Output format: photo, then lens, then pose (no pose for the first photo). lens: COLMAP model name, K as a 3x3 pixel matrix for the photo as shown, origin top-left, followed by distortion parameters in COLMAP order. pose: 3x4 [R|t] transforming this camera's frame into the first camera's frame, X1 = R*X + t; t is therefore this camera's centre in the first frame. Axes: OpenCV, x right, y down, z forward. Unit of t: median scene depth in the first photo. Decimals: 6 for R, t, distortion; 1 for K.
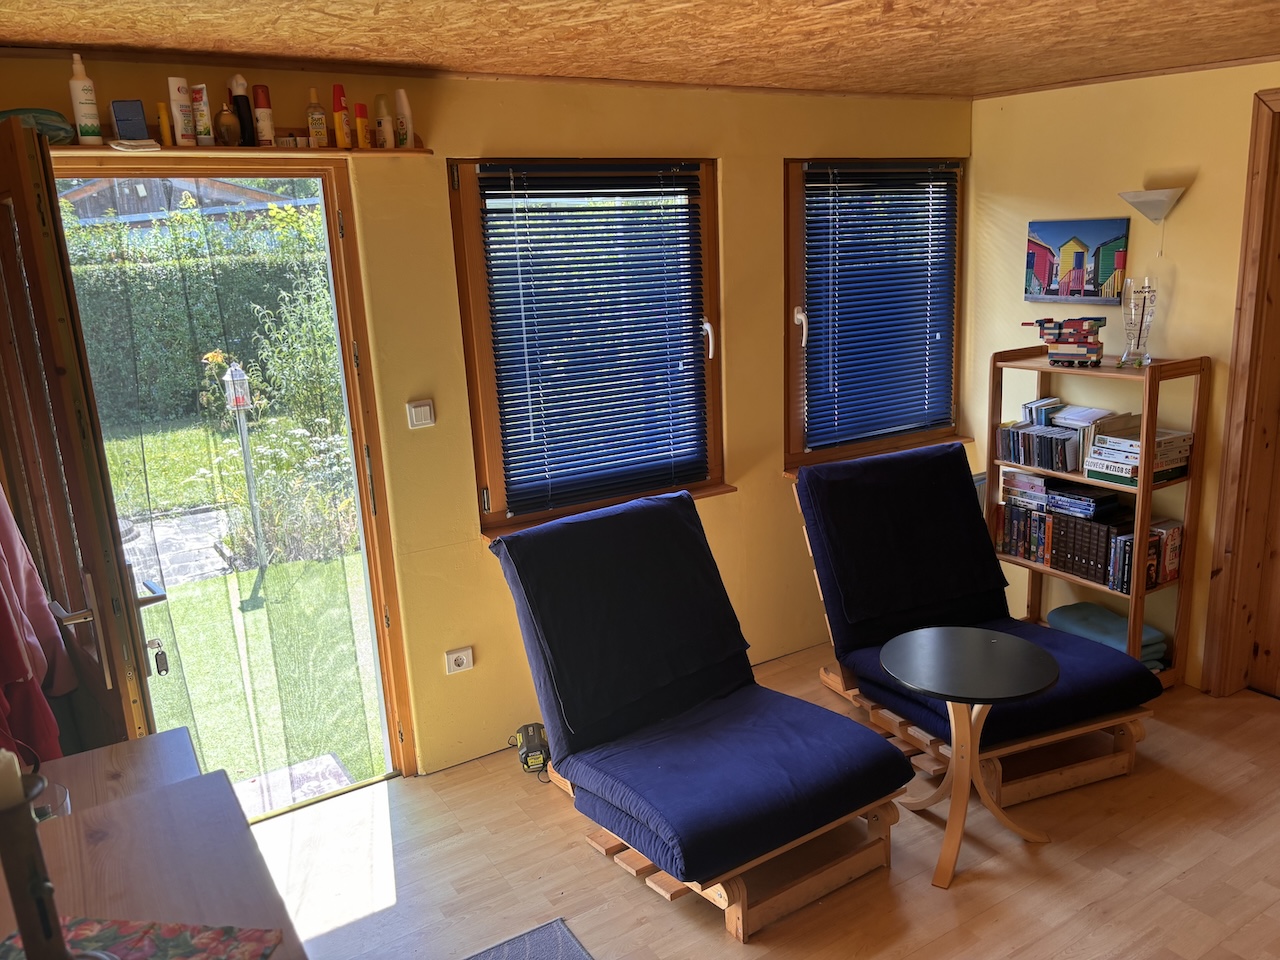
lens RADIAL K [[966.5, 0, 648.1], [0, 966.5, 483.8], [0, 0, 1]] dist [0.050078, -0.057963]
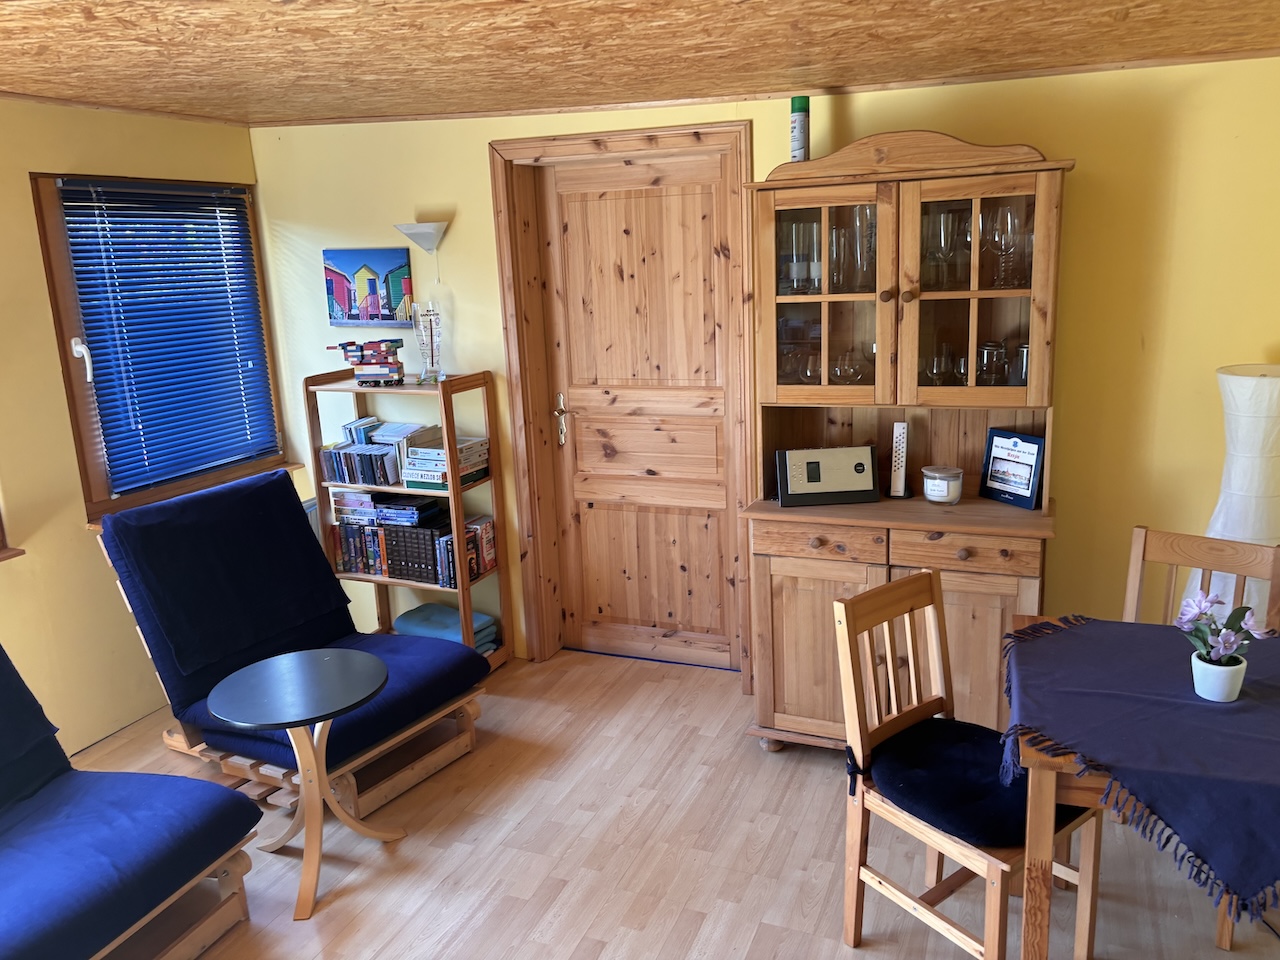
lens RADIAL K [[966.5, 0, 639.5], [0, 966.5, 483.2], [0, 0, 1]] dist [0.050078, -0.057963]
pose [[0.811114, -0.120531, 0.572335, 0.048438], [0.138291, 0.990312, 0.012568, 0.010247], [-0.568305, 0.068955, 0.819924, -0.020640]]
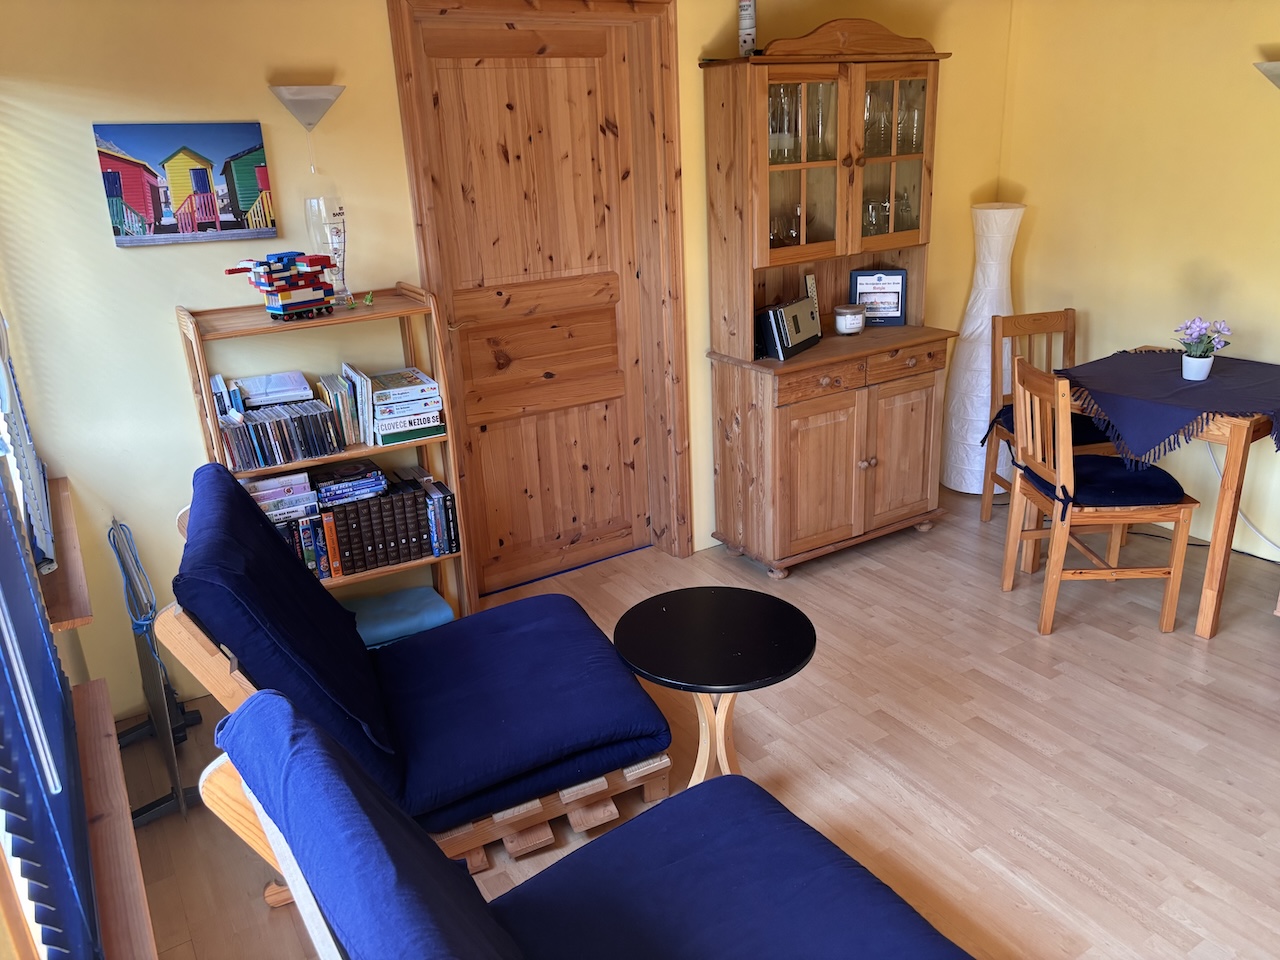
lens RADIAL K [[966.5, 0, 687.7], [0, 966.5, 467.6], [0, 0, 1]] dist [0.050078, -0.057963]
pose [[0.001390, -0.288262, 0.957550, -0.326556], [0.278328, 0.919826, 0.276502, -0.140832], [-0.960485, 0.266129, 0.081510, 0.686915]]
